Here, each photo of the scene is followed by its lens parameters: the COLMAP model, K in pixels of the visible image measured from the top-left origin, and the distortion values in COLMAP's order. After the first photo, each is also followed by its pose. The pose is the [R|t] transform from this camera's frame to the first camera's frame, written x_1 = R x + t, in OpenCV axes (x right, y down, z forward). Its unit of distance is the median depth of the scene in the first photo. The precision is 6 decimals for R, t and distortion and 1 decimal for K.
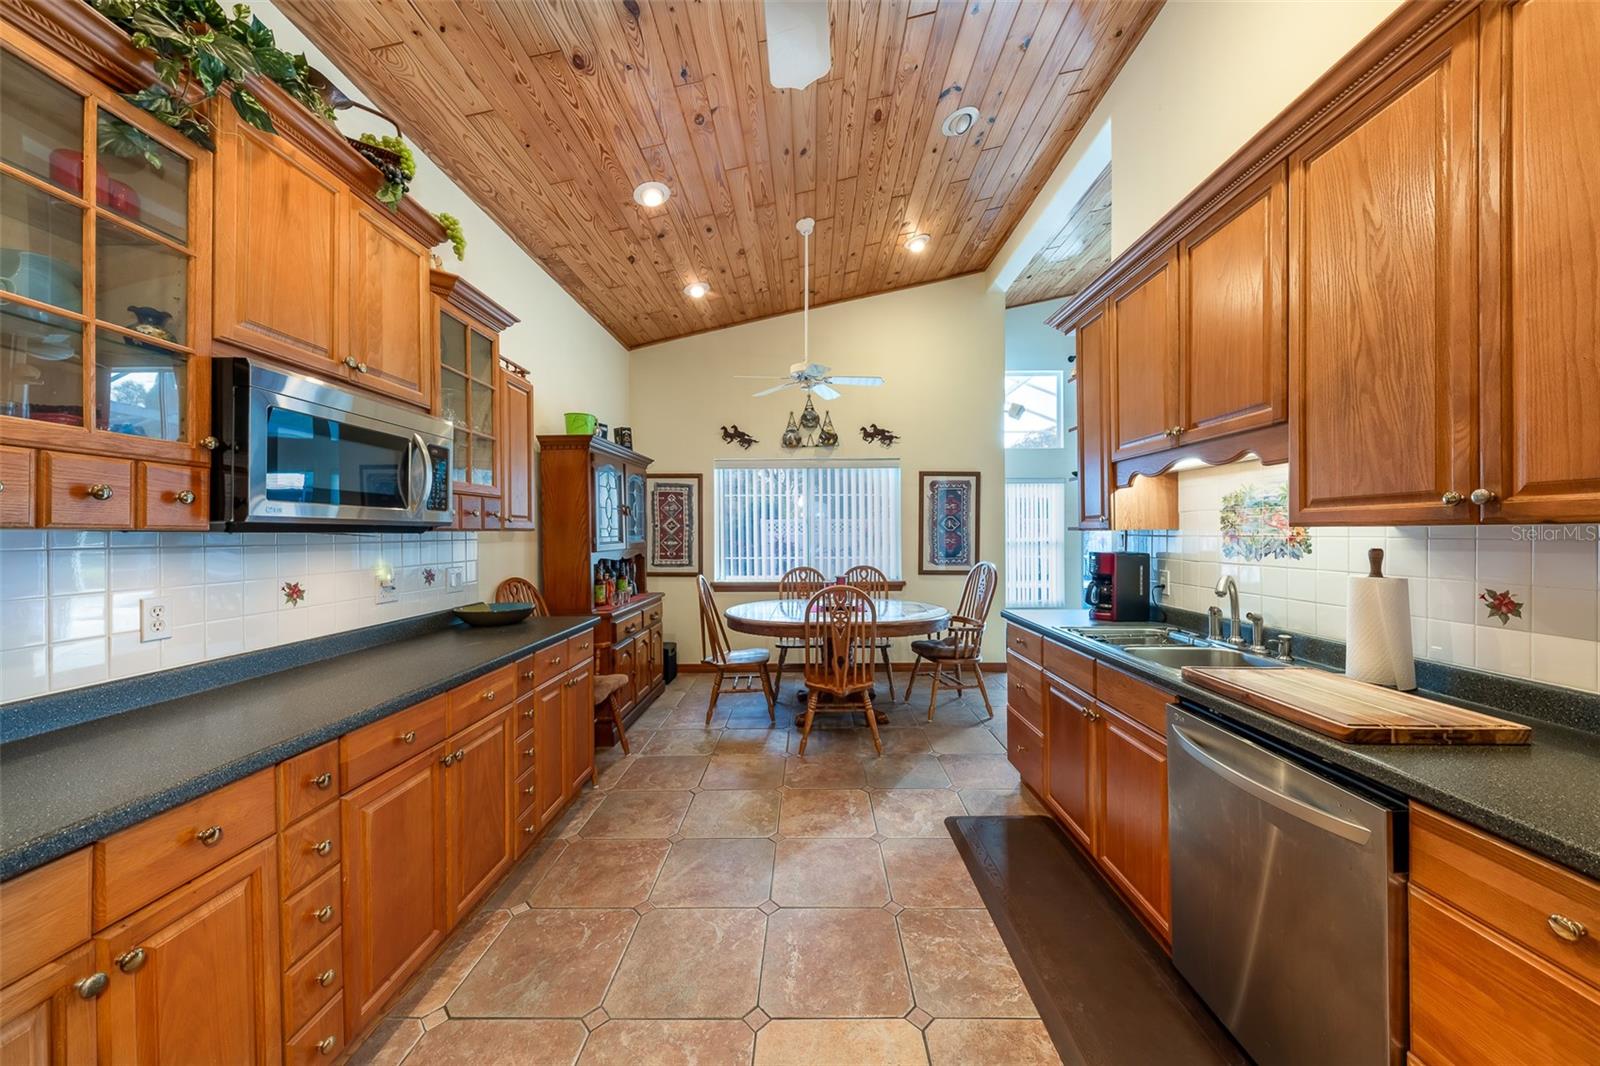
lens RADIAL K [[561.0, 0, 800.0], [0, 561.0, 533.0], [0, 0, 1]] dist [0.000049, 0.000002]
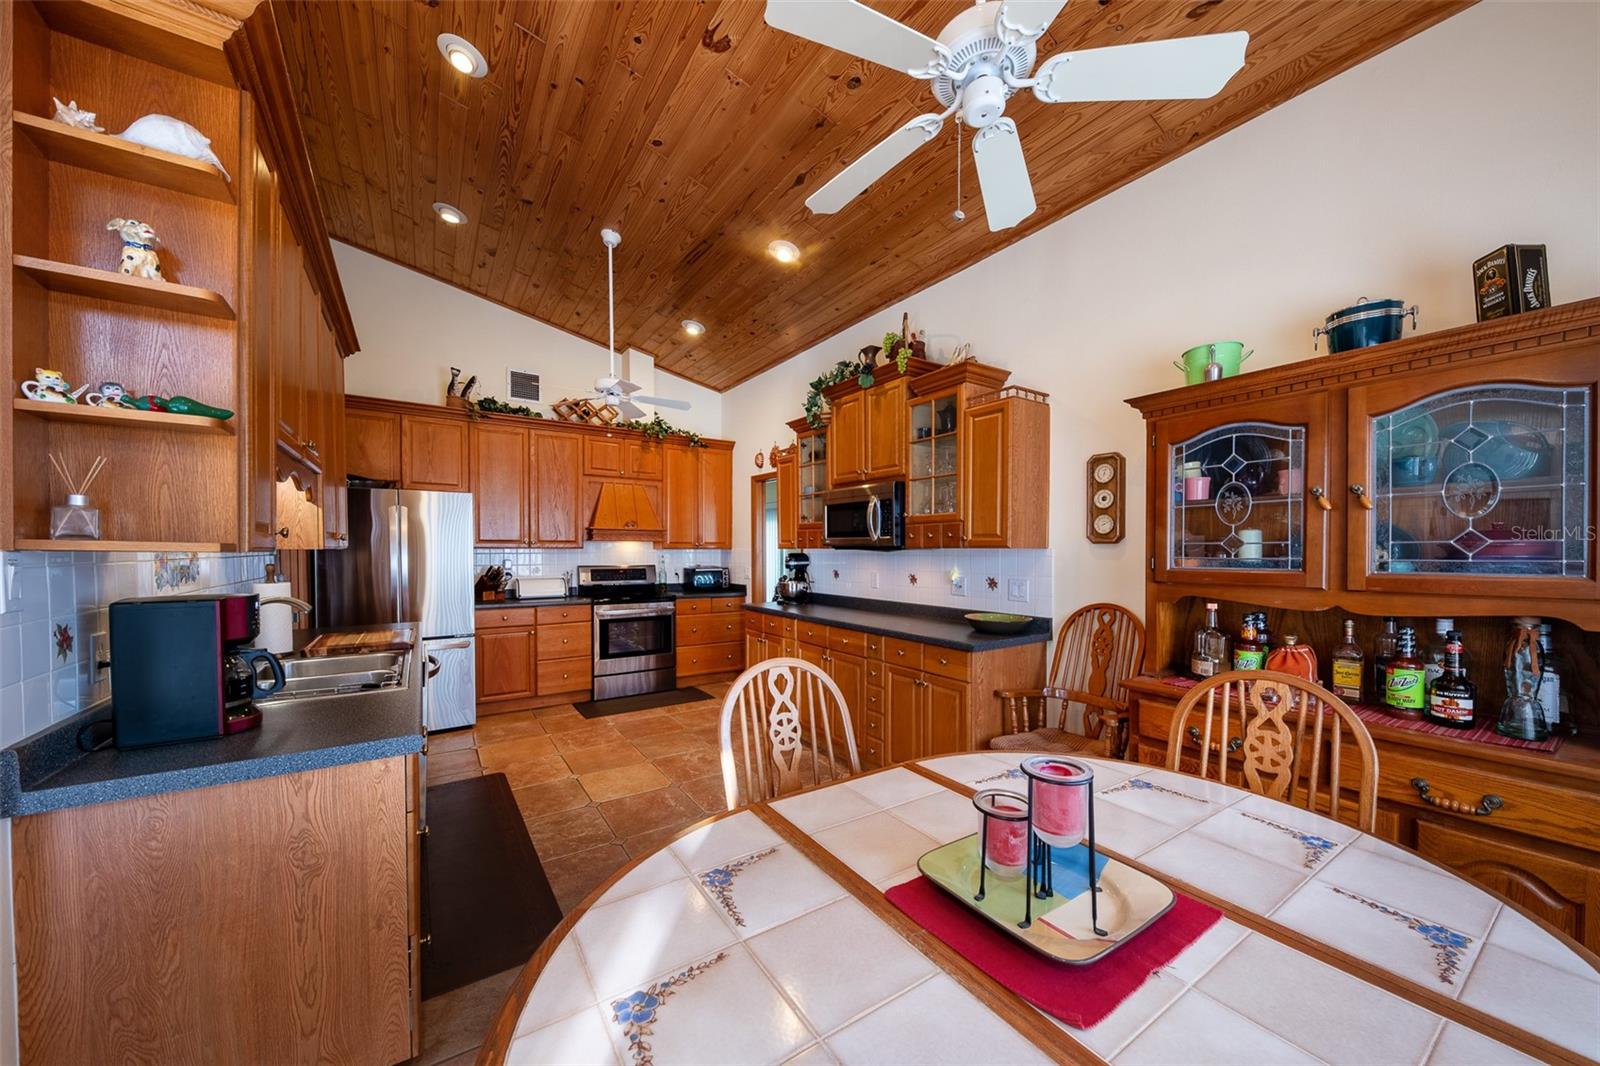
lens RADIAL K [[567.5, 0, 803.3], [0, 567.5, 560.7], [0, 0, 1]] dist [0.000130, 0.000005]
pose [[-0.833651, 0.007716, -0.552238, 0.470532], [0.001628, 0.999932, 0.011513, 0.012540], [0.552289, 0.008699, -0.833607, 2.072016]]
